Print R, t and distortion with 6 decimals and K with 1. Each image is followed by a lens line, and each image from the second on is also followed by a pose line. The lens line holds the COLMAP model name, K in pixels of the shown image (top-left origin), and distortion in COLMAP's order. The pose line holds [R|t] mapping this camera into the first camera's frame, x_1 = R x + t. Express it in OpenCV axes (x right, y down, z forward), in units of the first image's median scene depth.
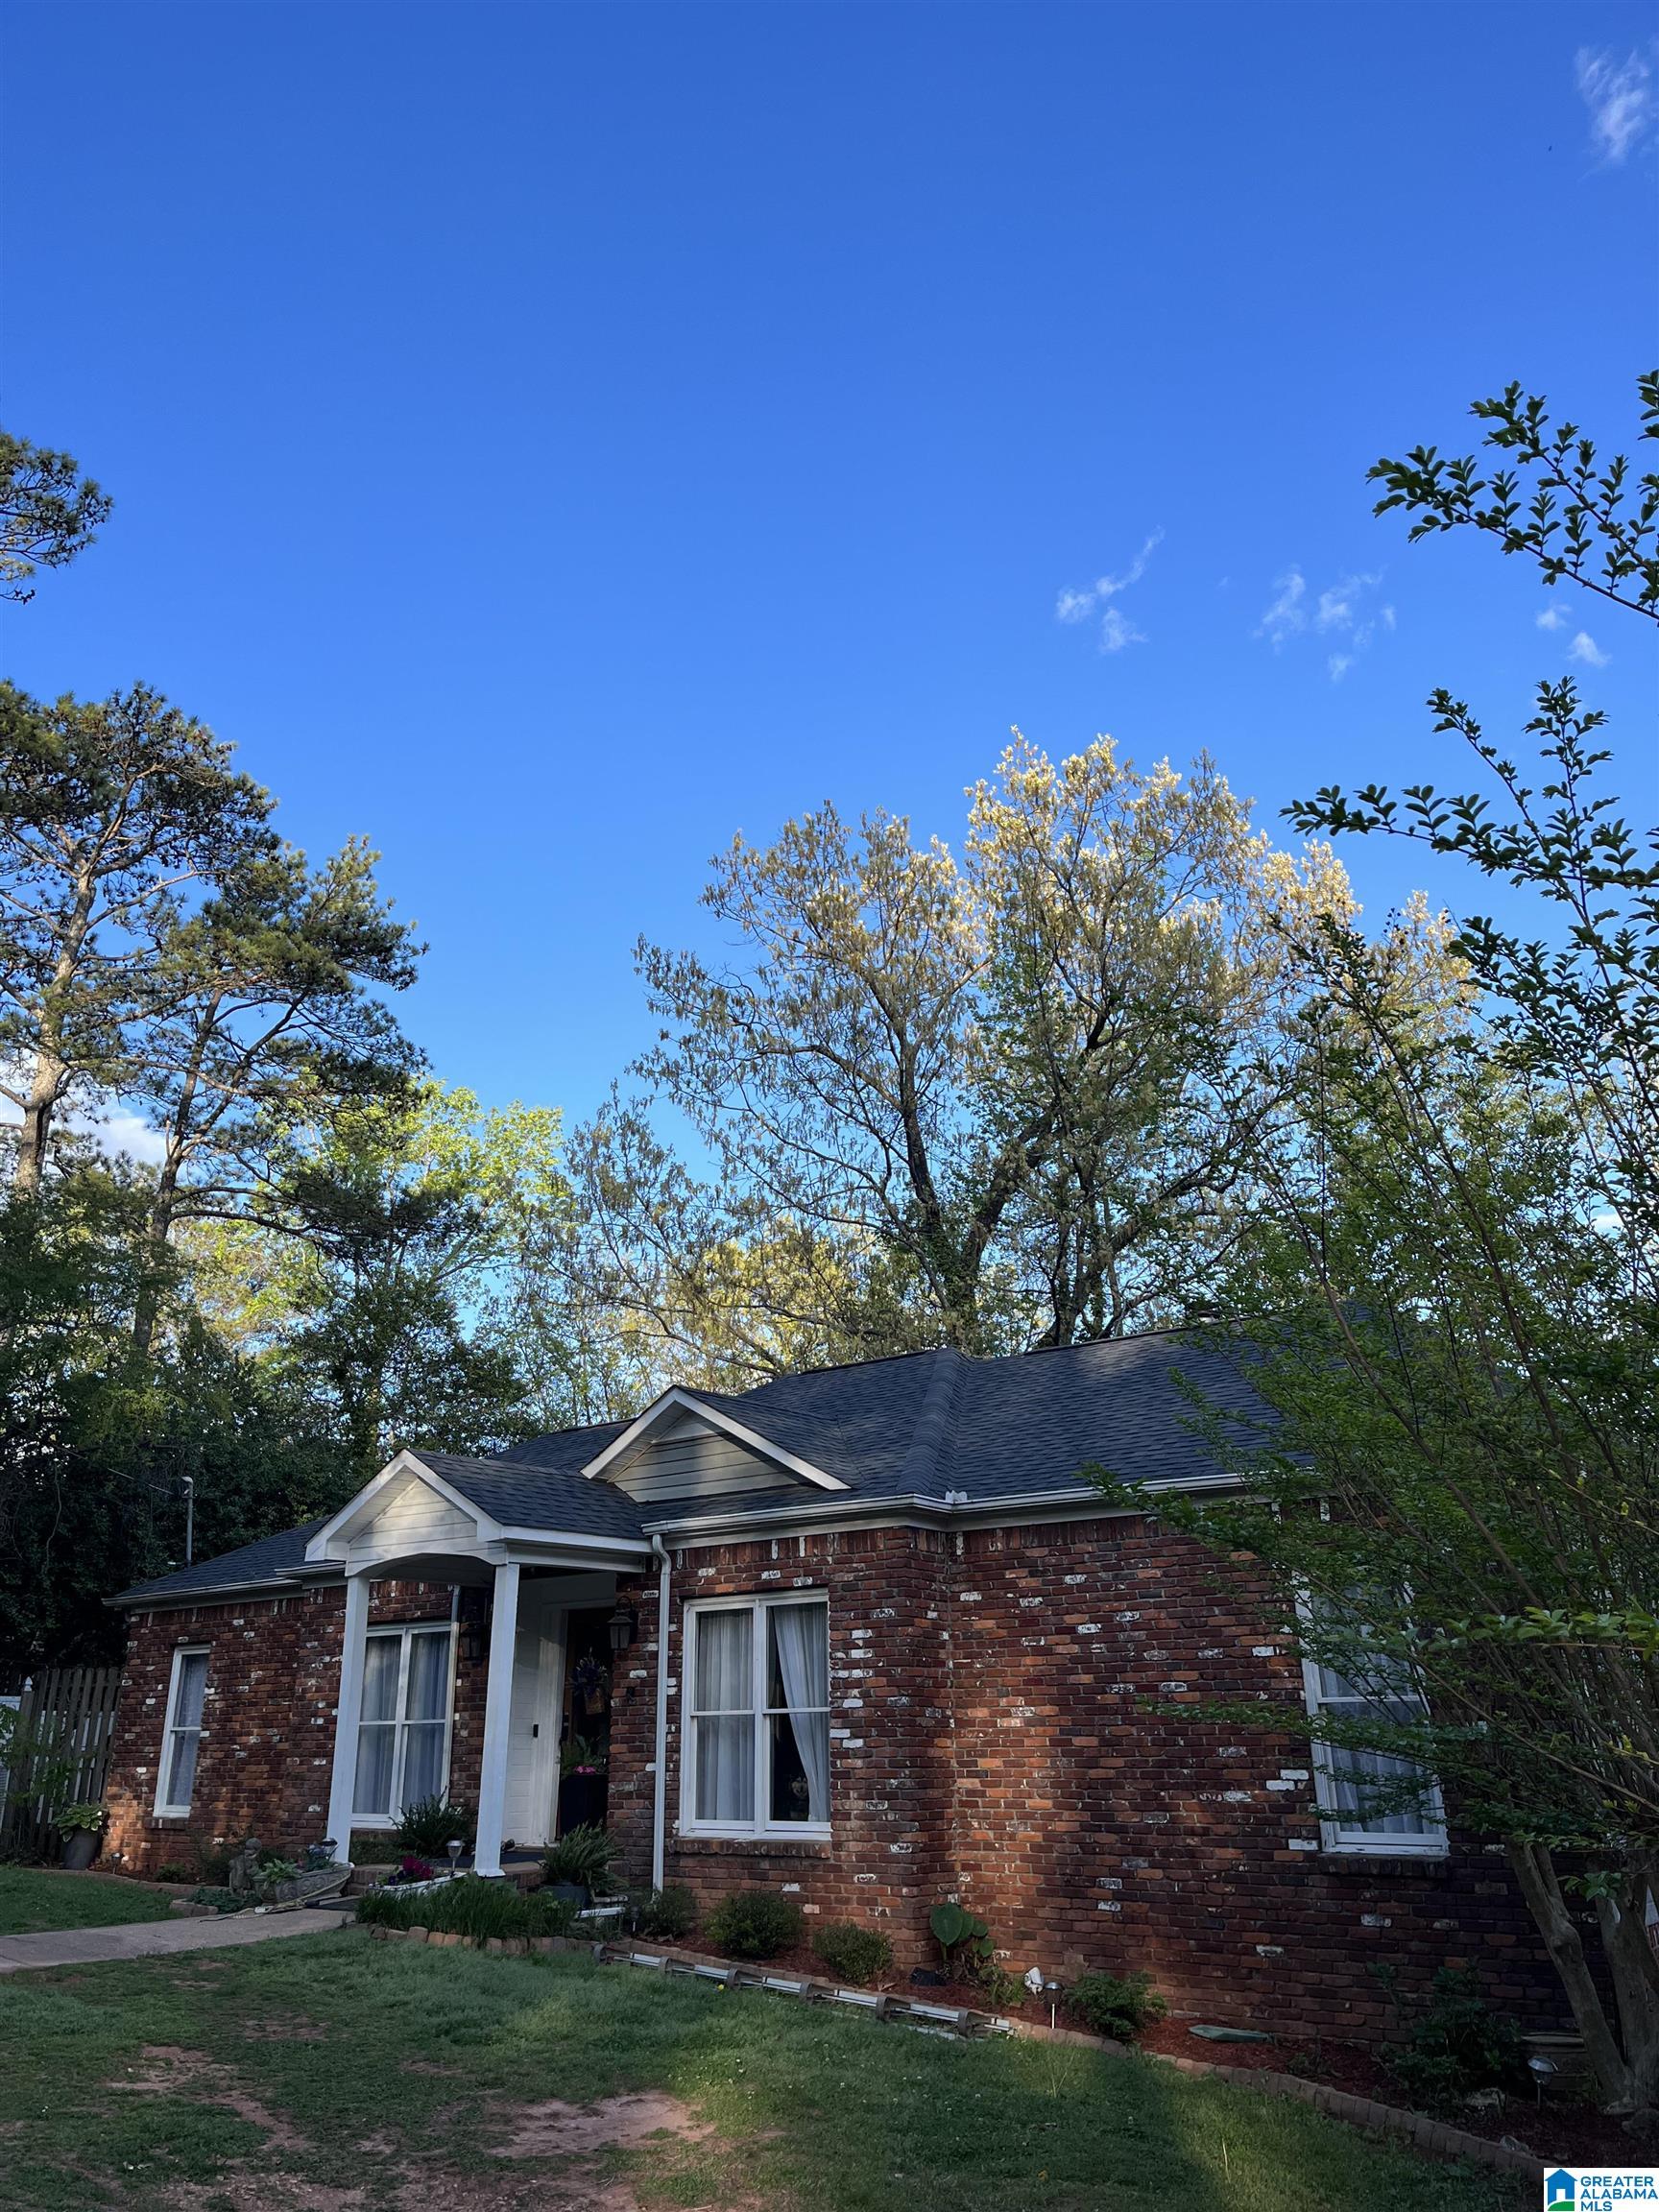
lens RADIAL K [[1676.2, 0, 829.5], [0, 1676.2, 1106.0], [0, 0, 1]] dist [0.036630, -0.001837]
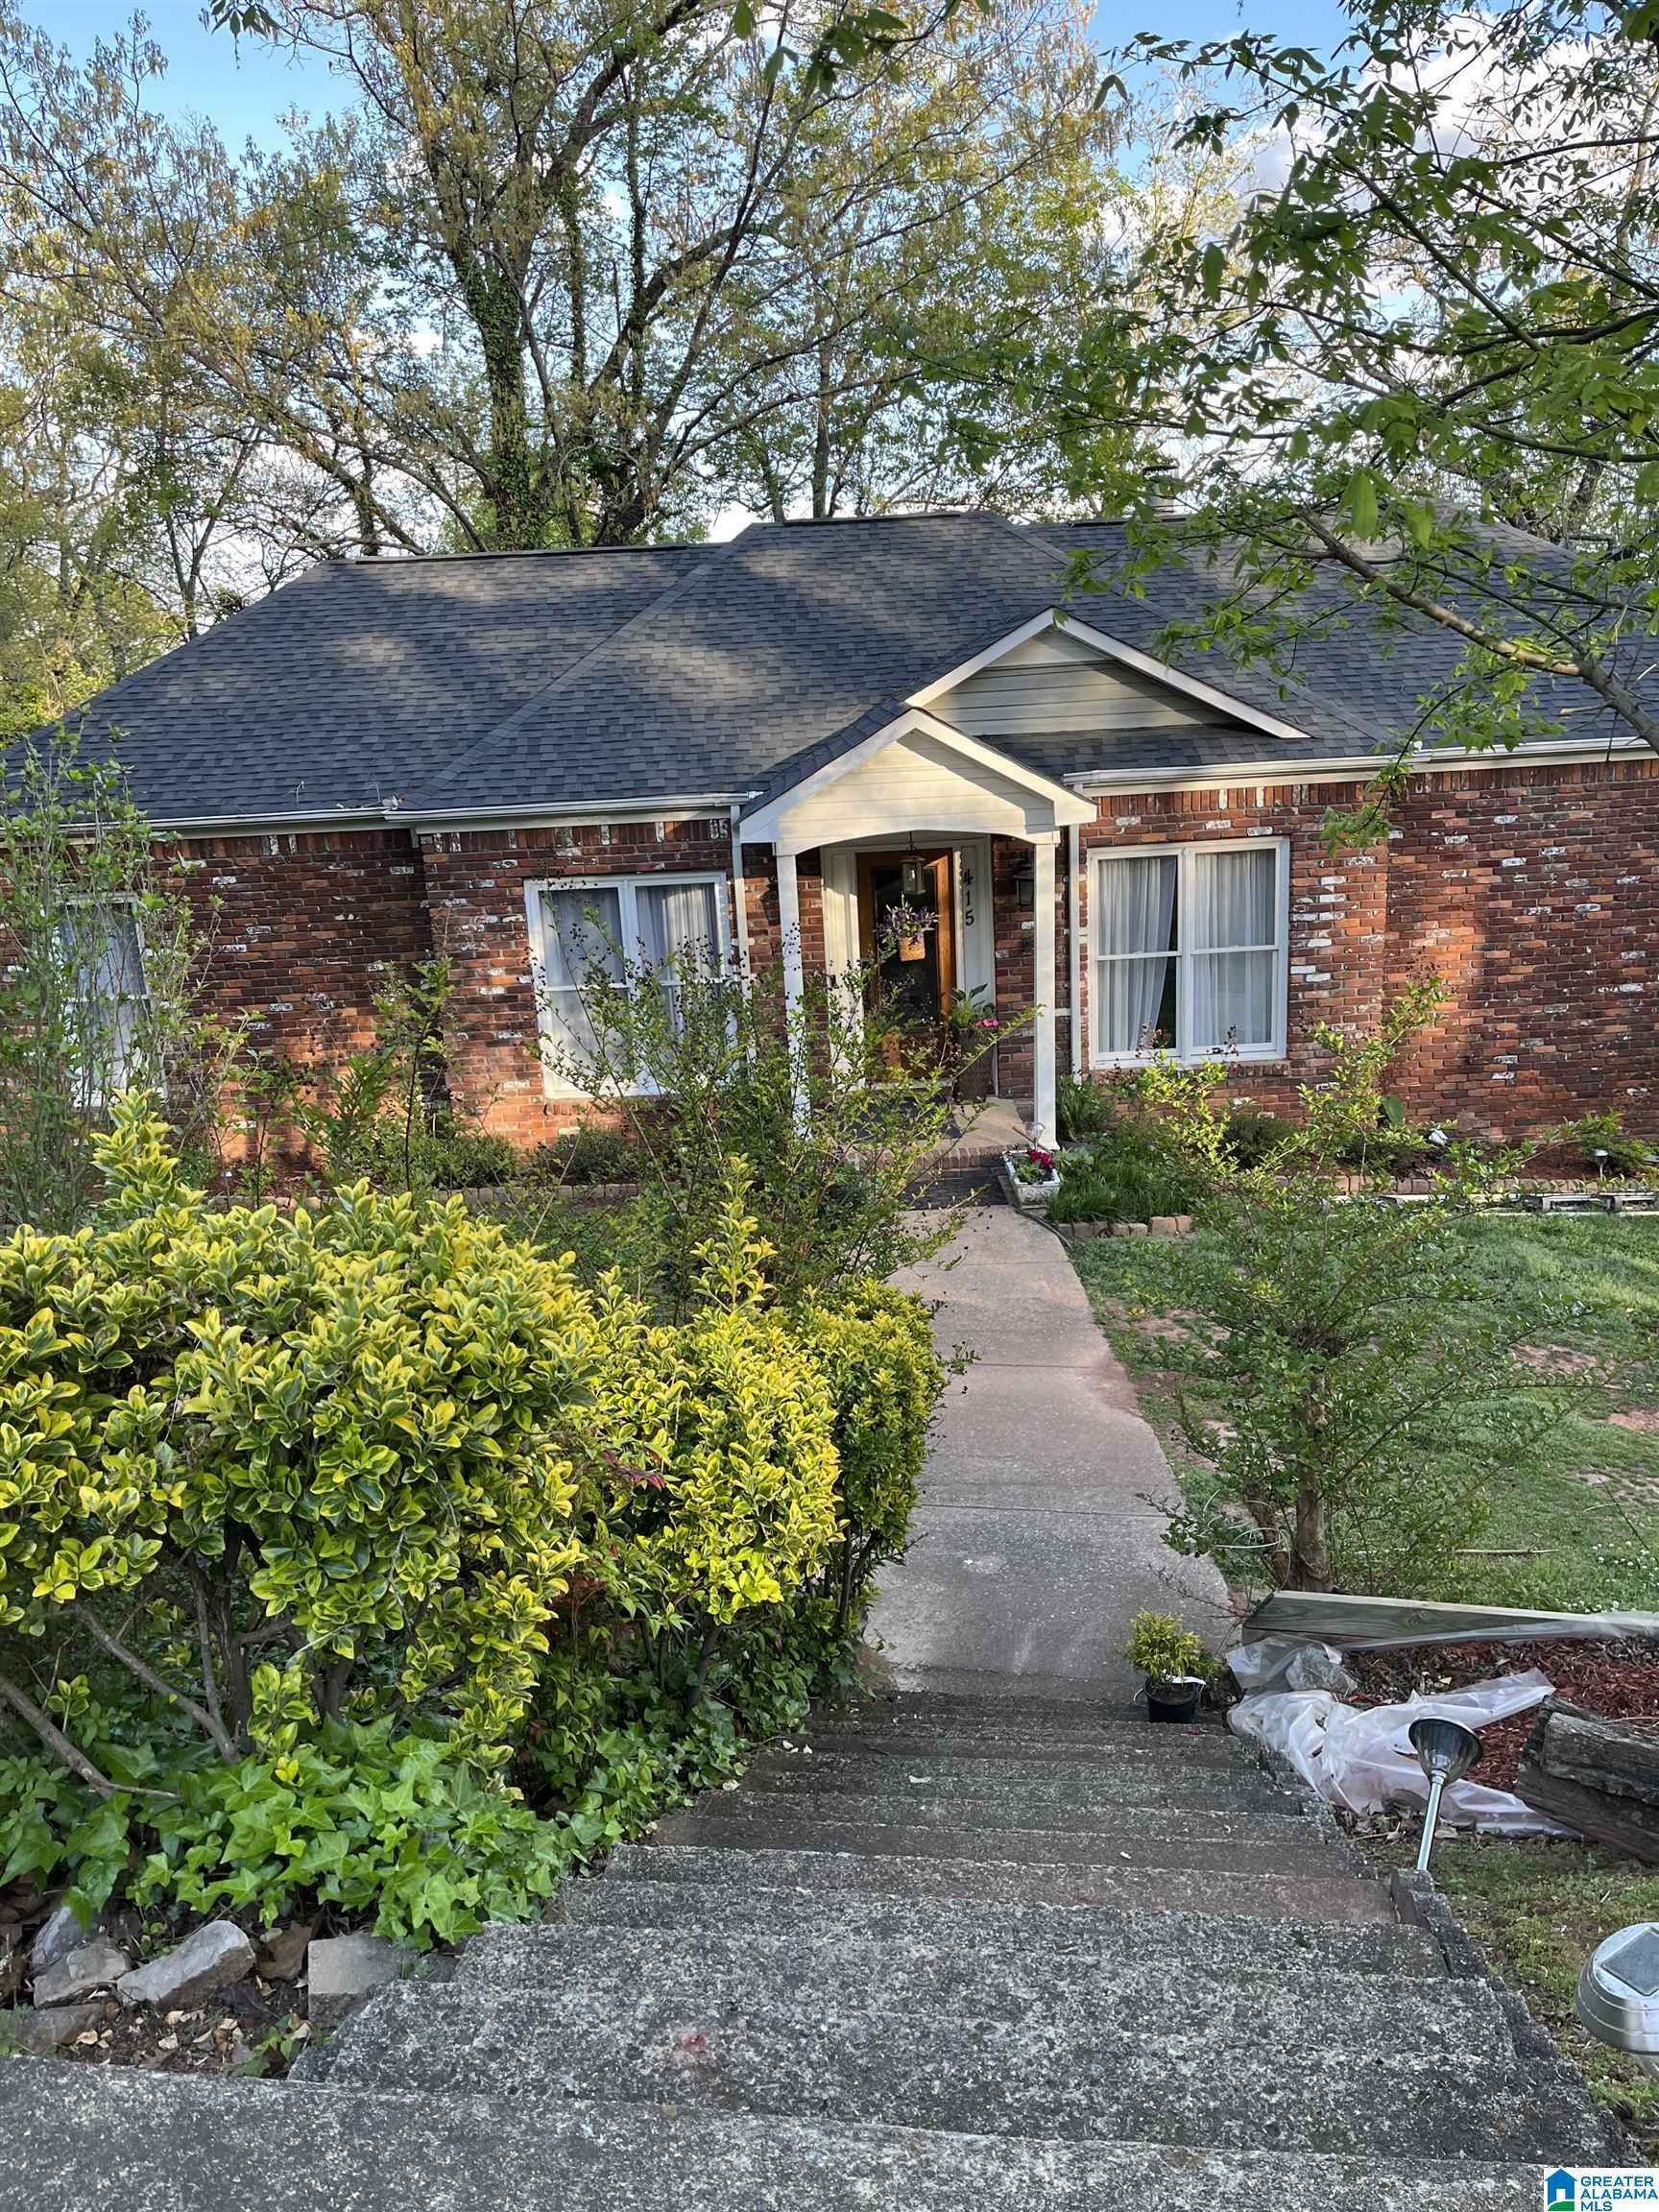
lens RADIAL K [[1676.2, 0, 829.5], [0, 1676.2, 1106.0], [0, 0, 1]] dist [0.036630, -0.001837]
pose [[0.767614, -0.187354, 0.612918, -0.892466], [-0.184428, 0.851300, 0.491197, -0.020422], [-0.613804, -0.490089, 0.618916, 0.486263]]
